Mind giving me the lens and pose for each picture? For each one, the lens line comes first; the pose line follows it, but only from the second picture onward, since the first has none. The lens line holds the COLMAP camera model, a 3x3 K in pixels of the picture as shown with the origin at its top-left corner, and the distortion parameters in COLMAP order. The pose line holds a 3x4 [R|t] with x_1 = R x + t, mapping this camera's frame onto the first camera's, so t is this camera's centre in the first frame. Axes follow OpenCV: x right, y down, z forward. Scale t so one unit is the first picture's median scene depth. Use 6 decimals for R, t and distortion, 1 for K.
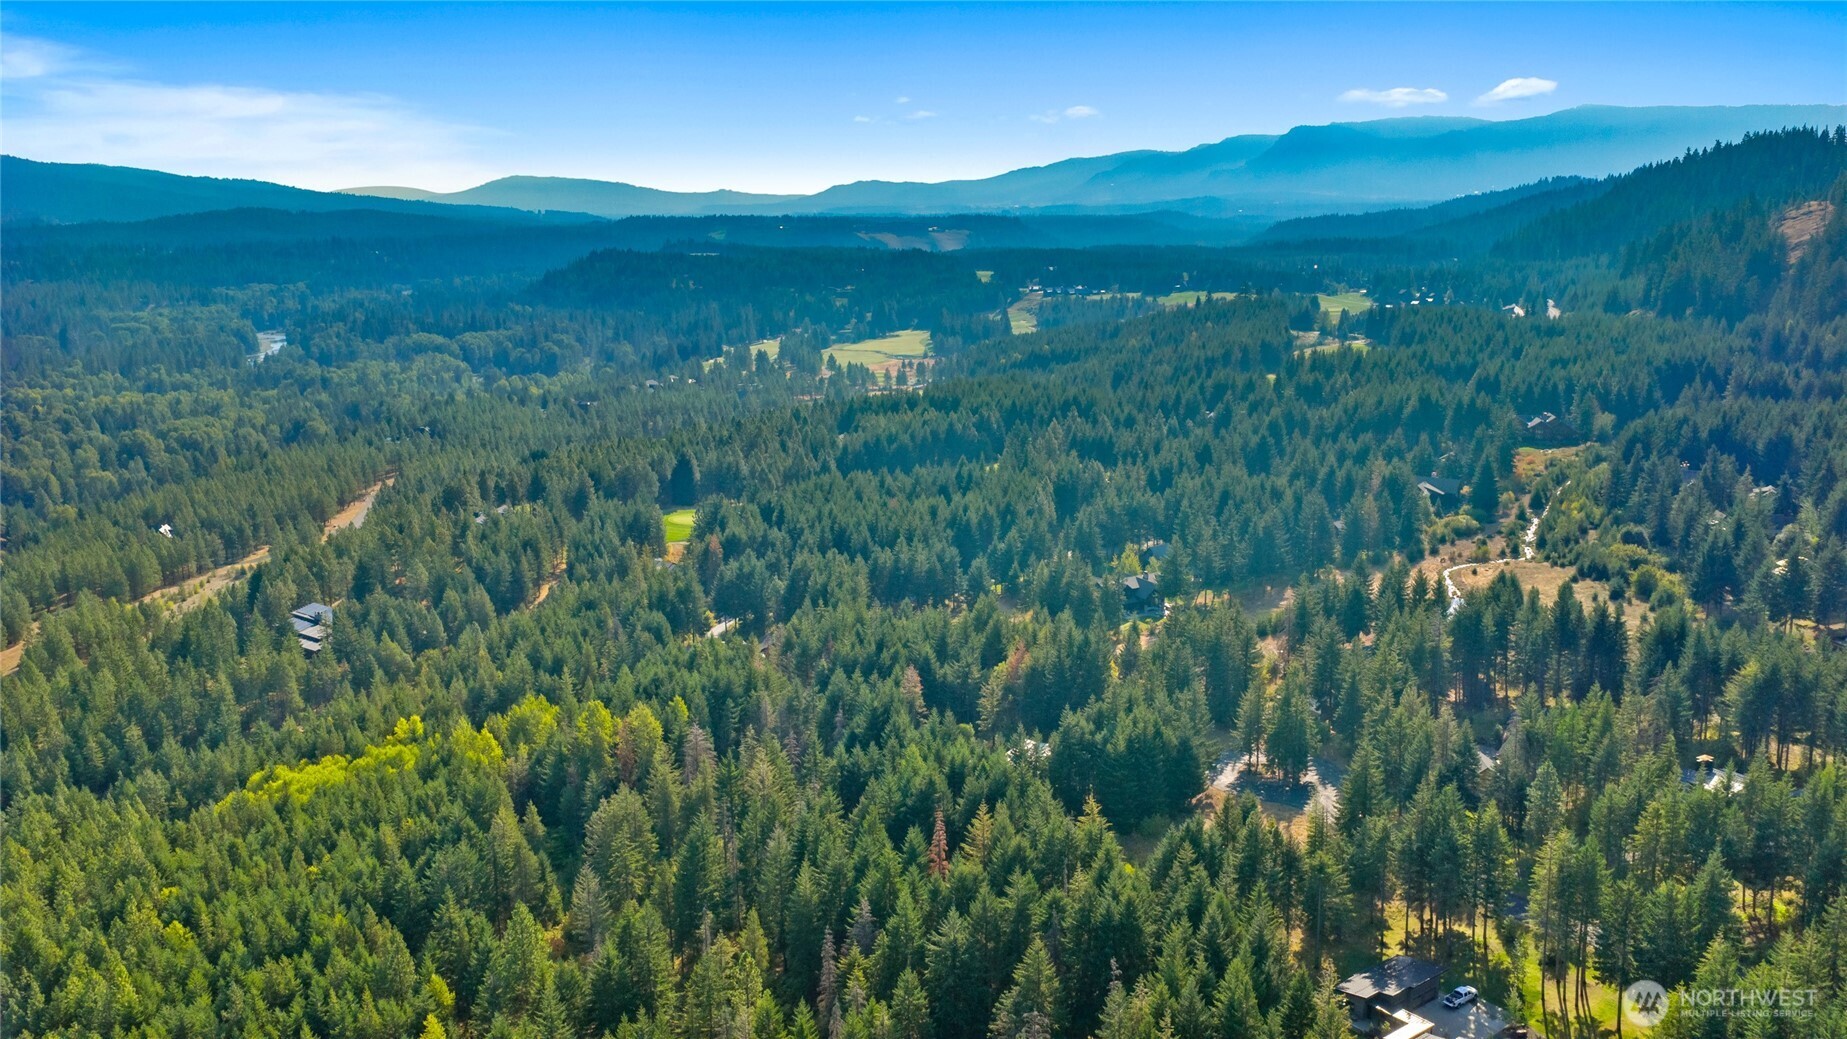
lens RADIAL K [[1500.7, 0, 912.6], [0, 1500.7, 509.4], [0, 0, 1]] dist [0.044118, -0.076229]
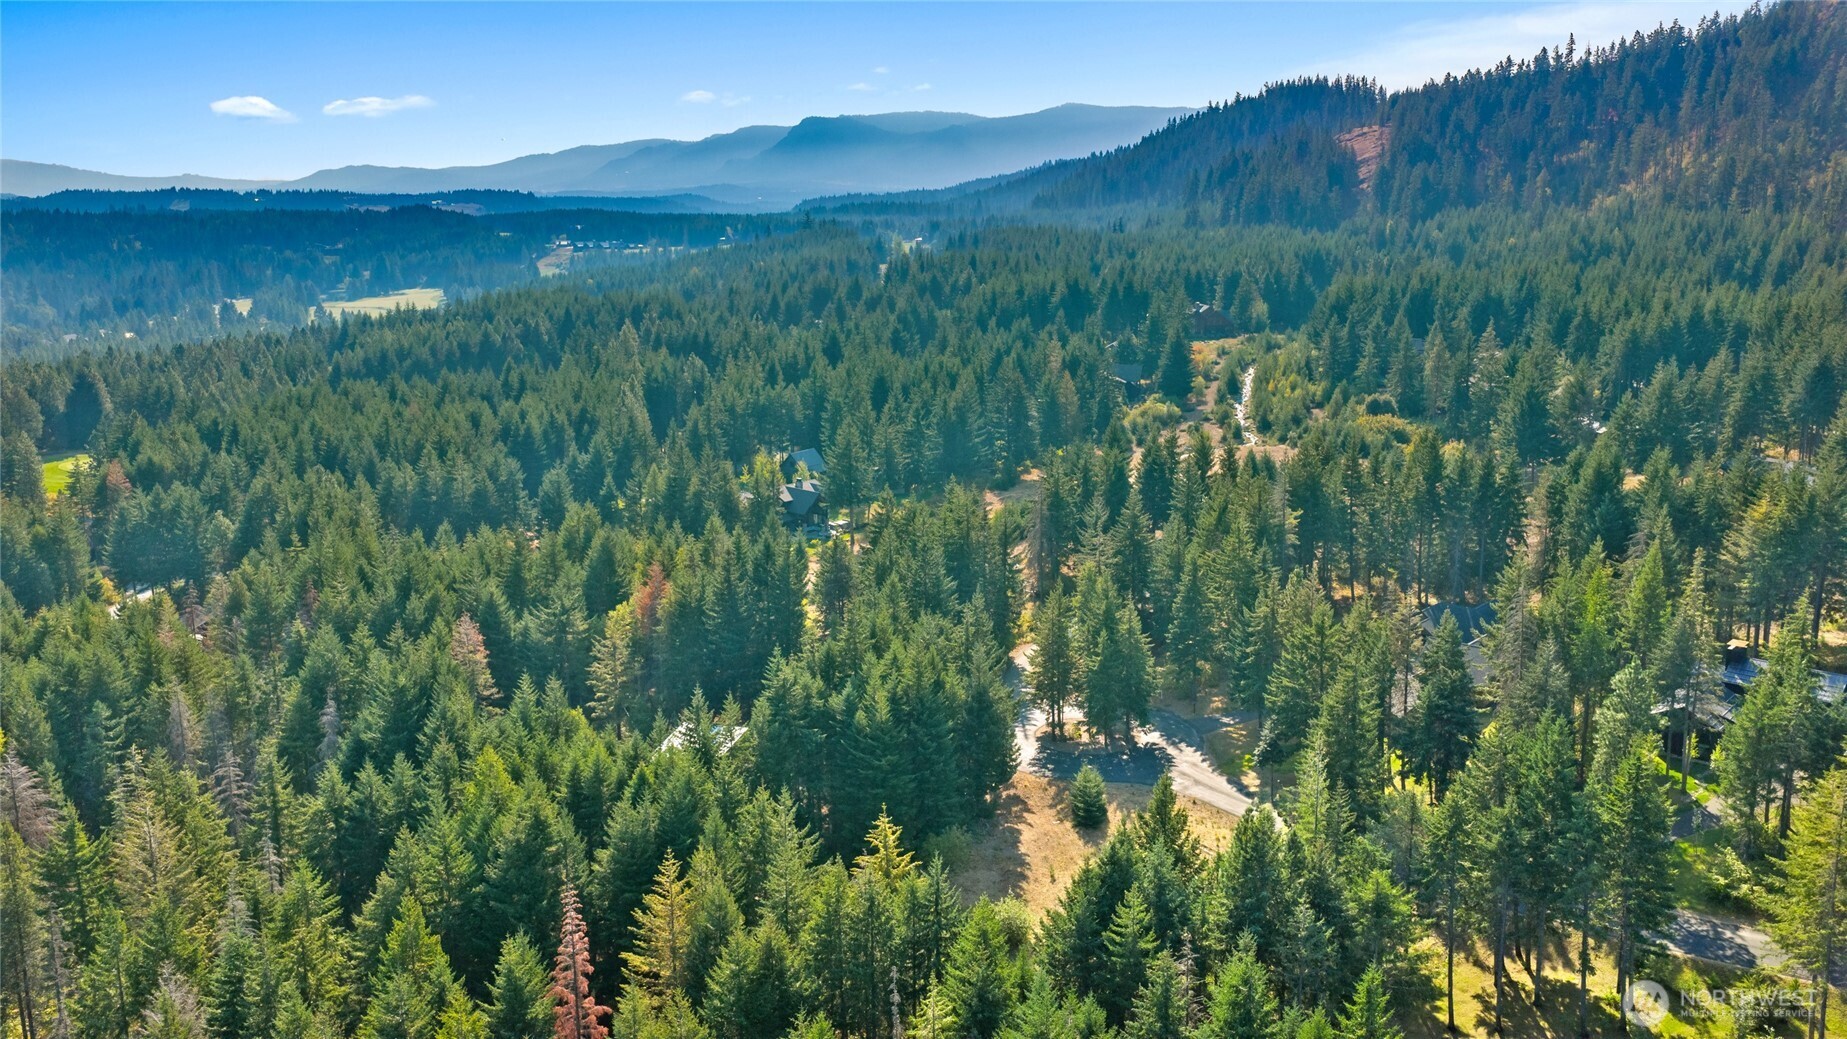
lens RADIAL K [[1500.7, 0, 929.8], [0, 1500.7, 517.8], [0, 0, 1]] dist [0.044118, -0.076229]
pose [[0.947917, -0.056059, 0.313544, -0.008815], [0.053437, 0.998427, 0.016958, 0.054619], [-0.314002, 0.000680, 0.949422, 0.330902]]
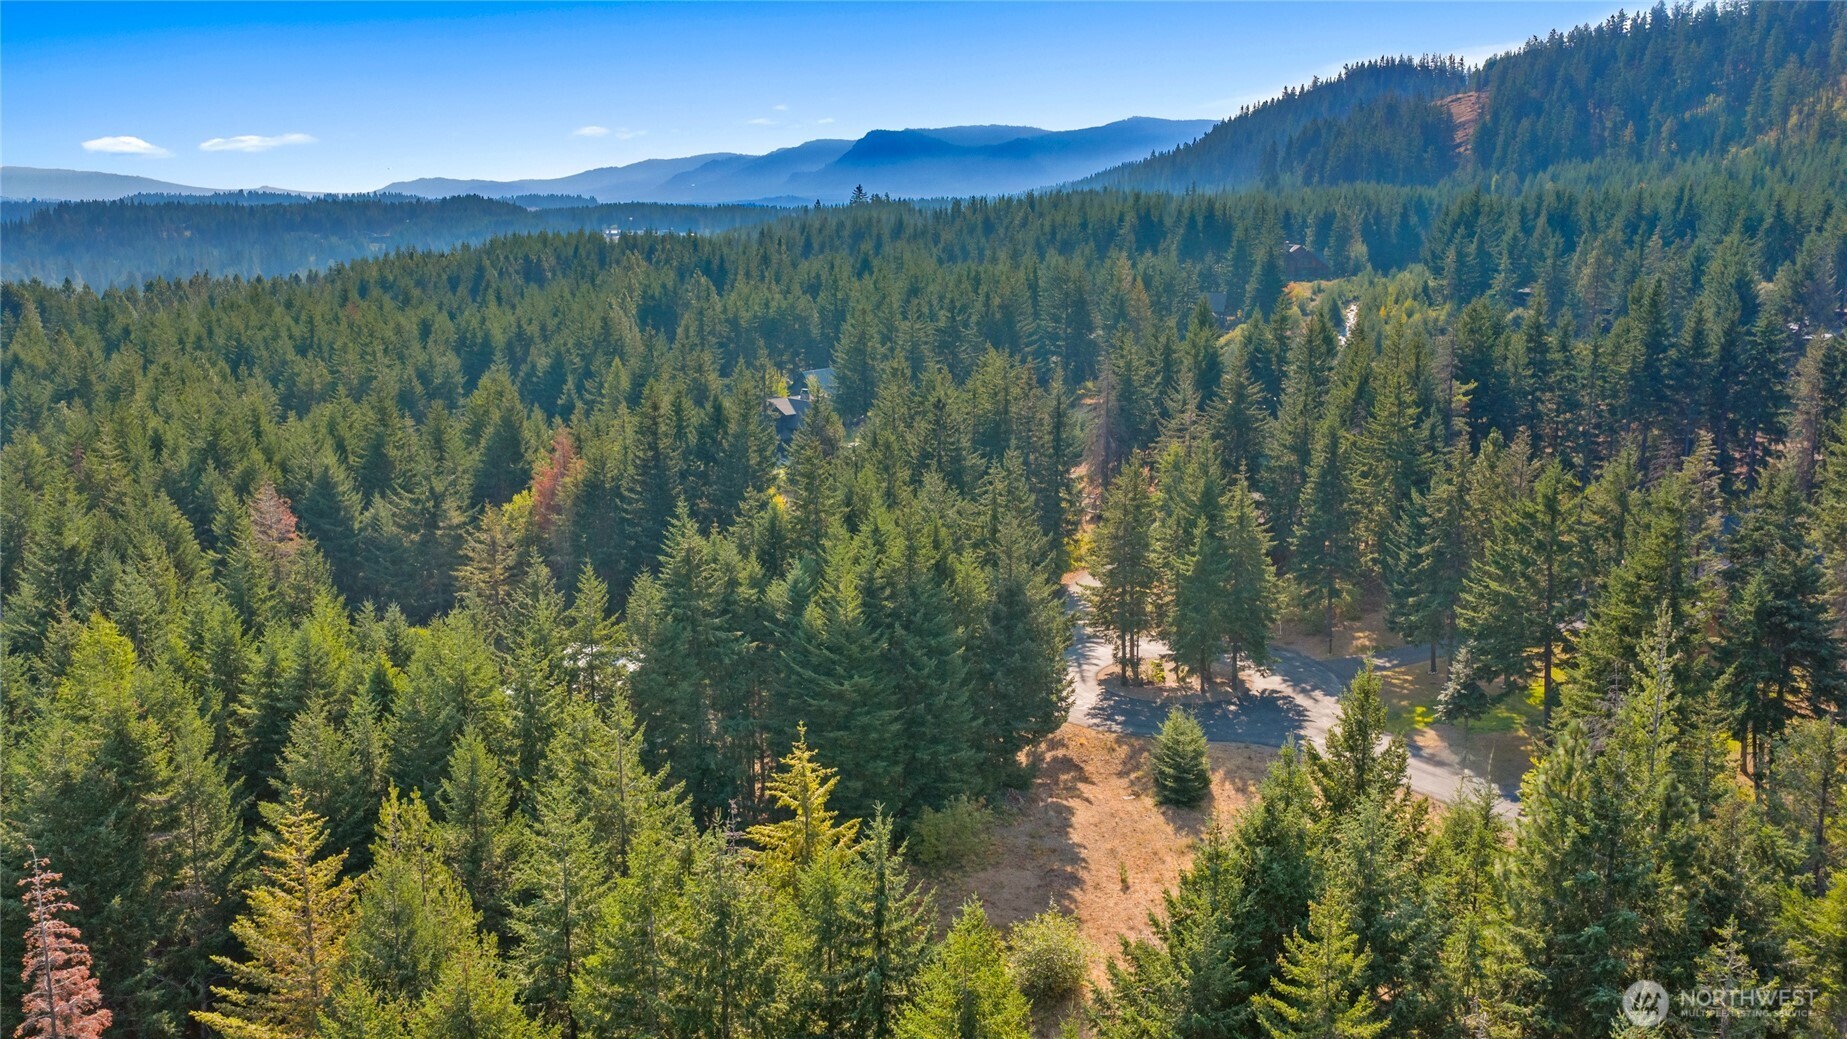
lens RADIAL K [[1500.7, 0, 931.9], [0, 1500.7, 519.6], [0, 0, 1]] dist [0.044118, -0.076229]
pose [[0.960005, -0.040487, 0.277039, 0.045028], [0.040628, 0.999161, 0.005232, 0.095627], [-0.277018, 0.006233, 0.960844, 0.468974]]
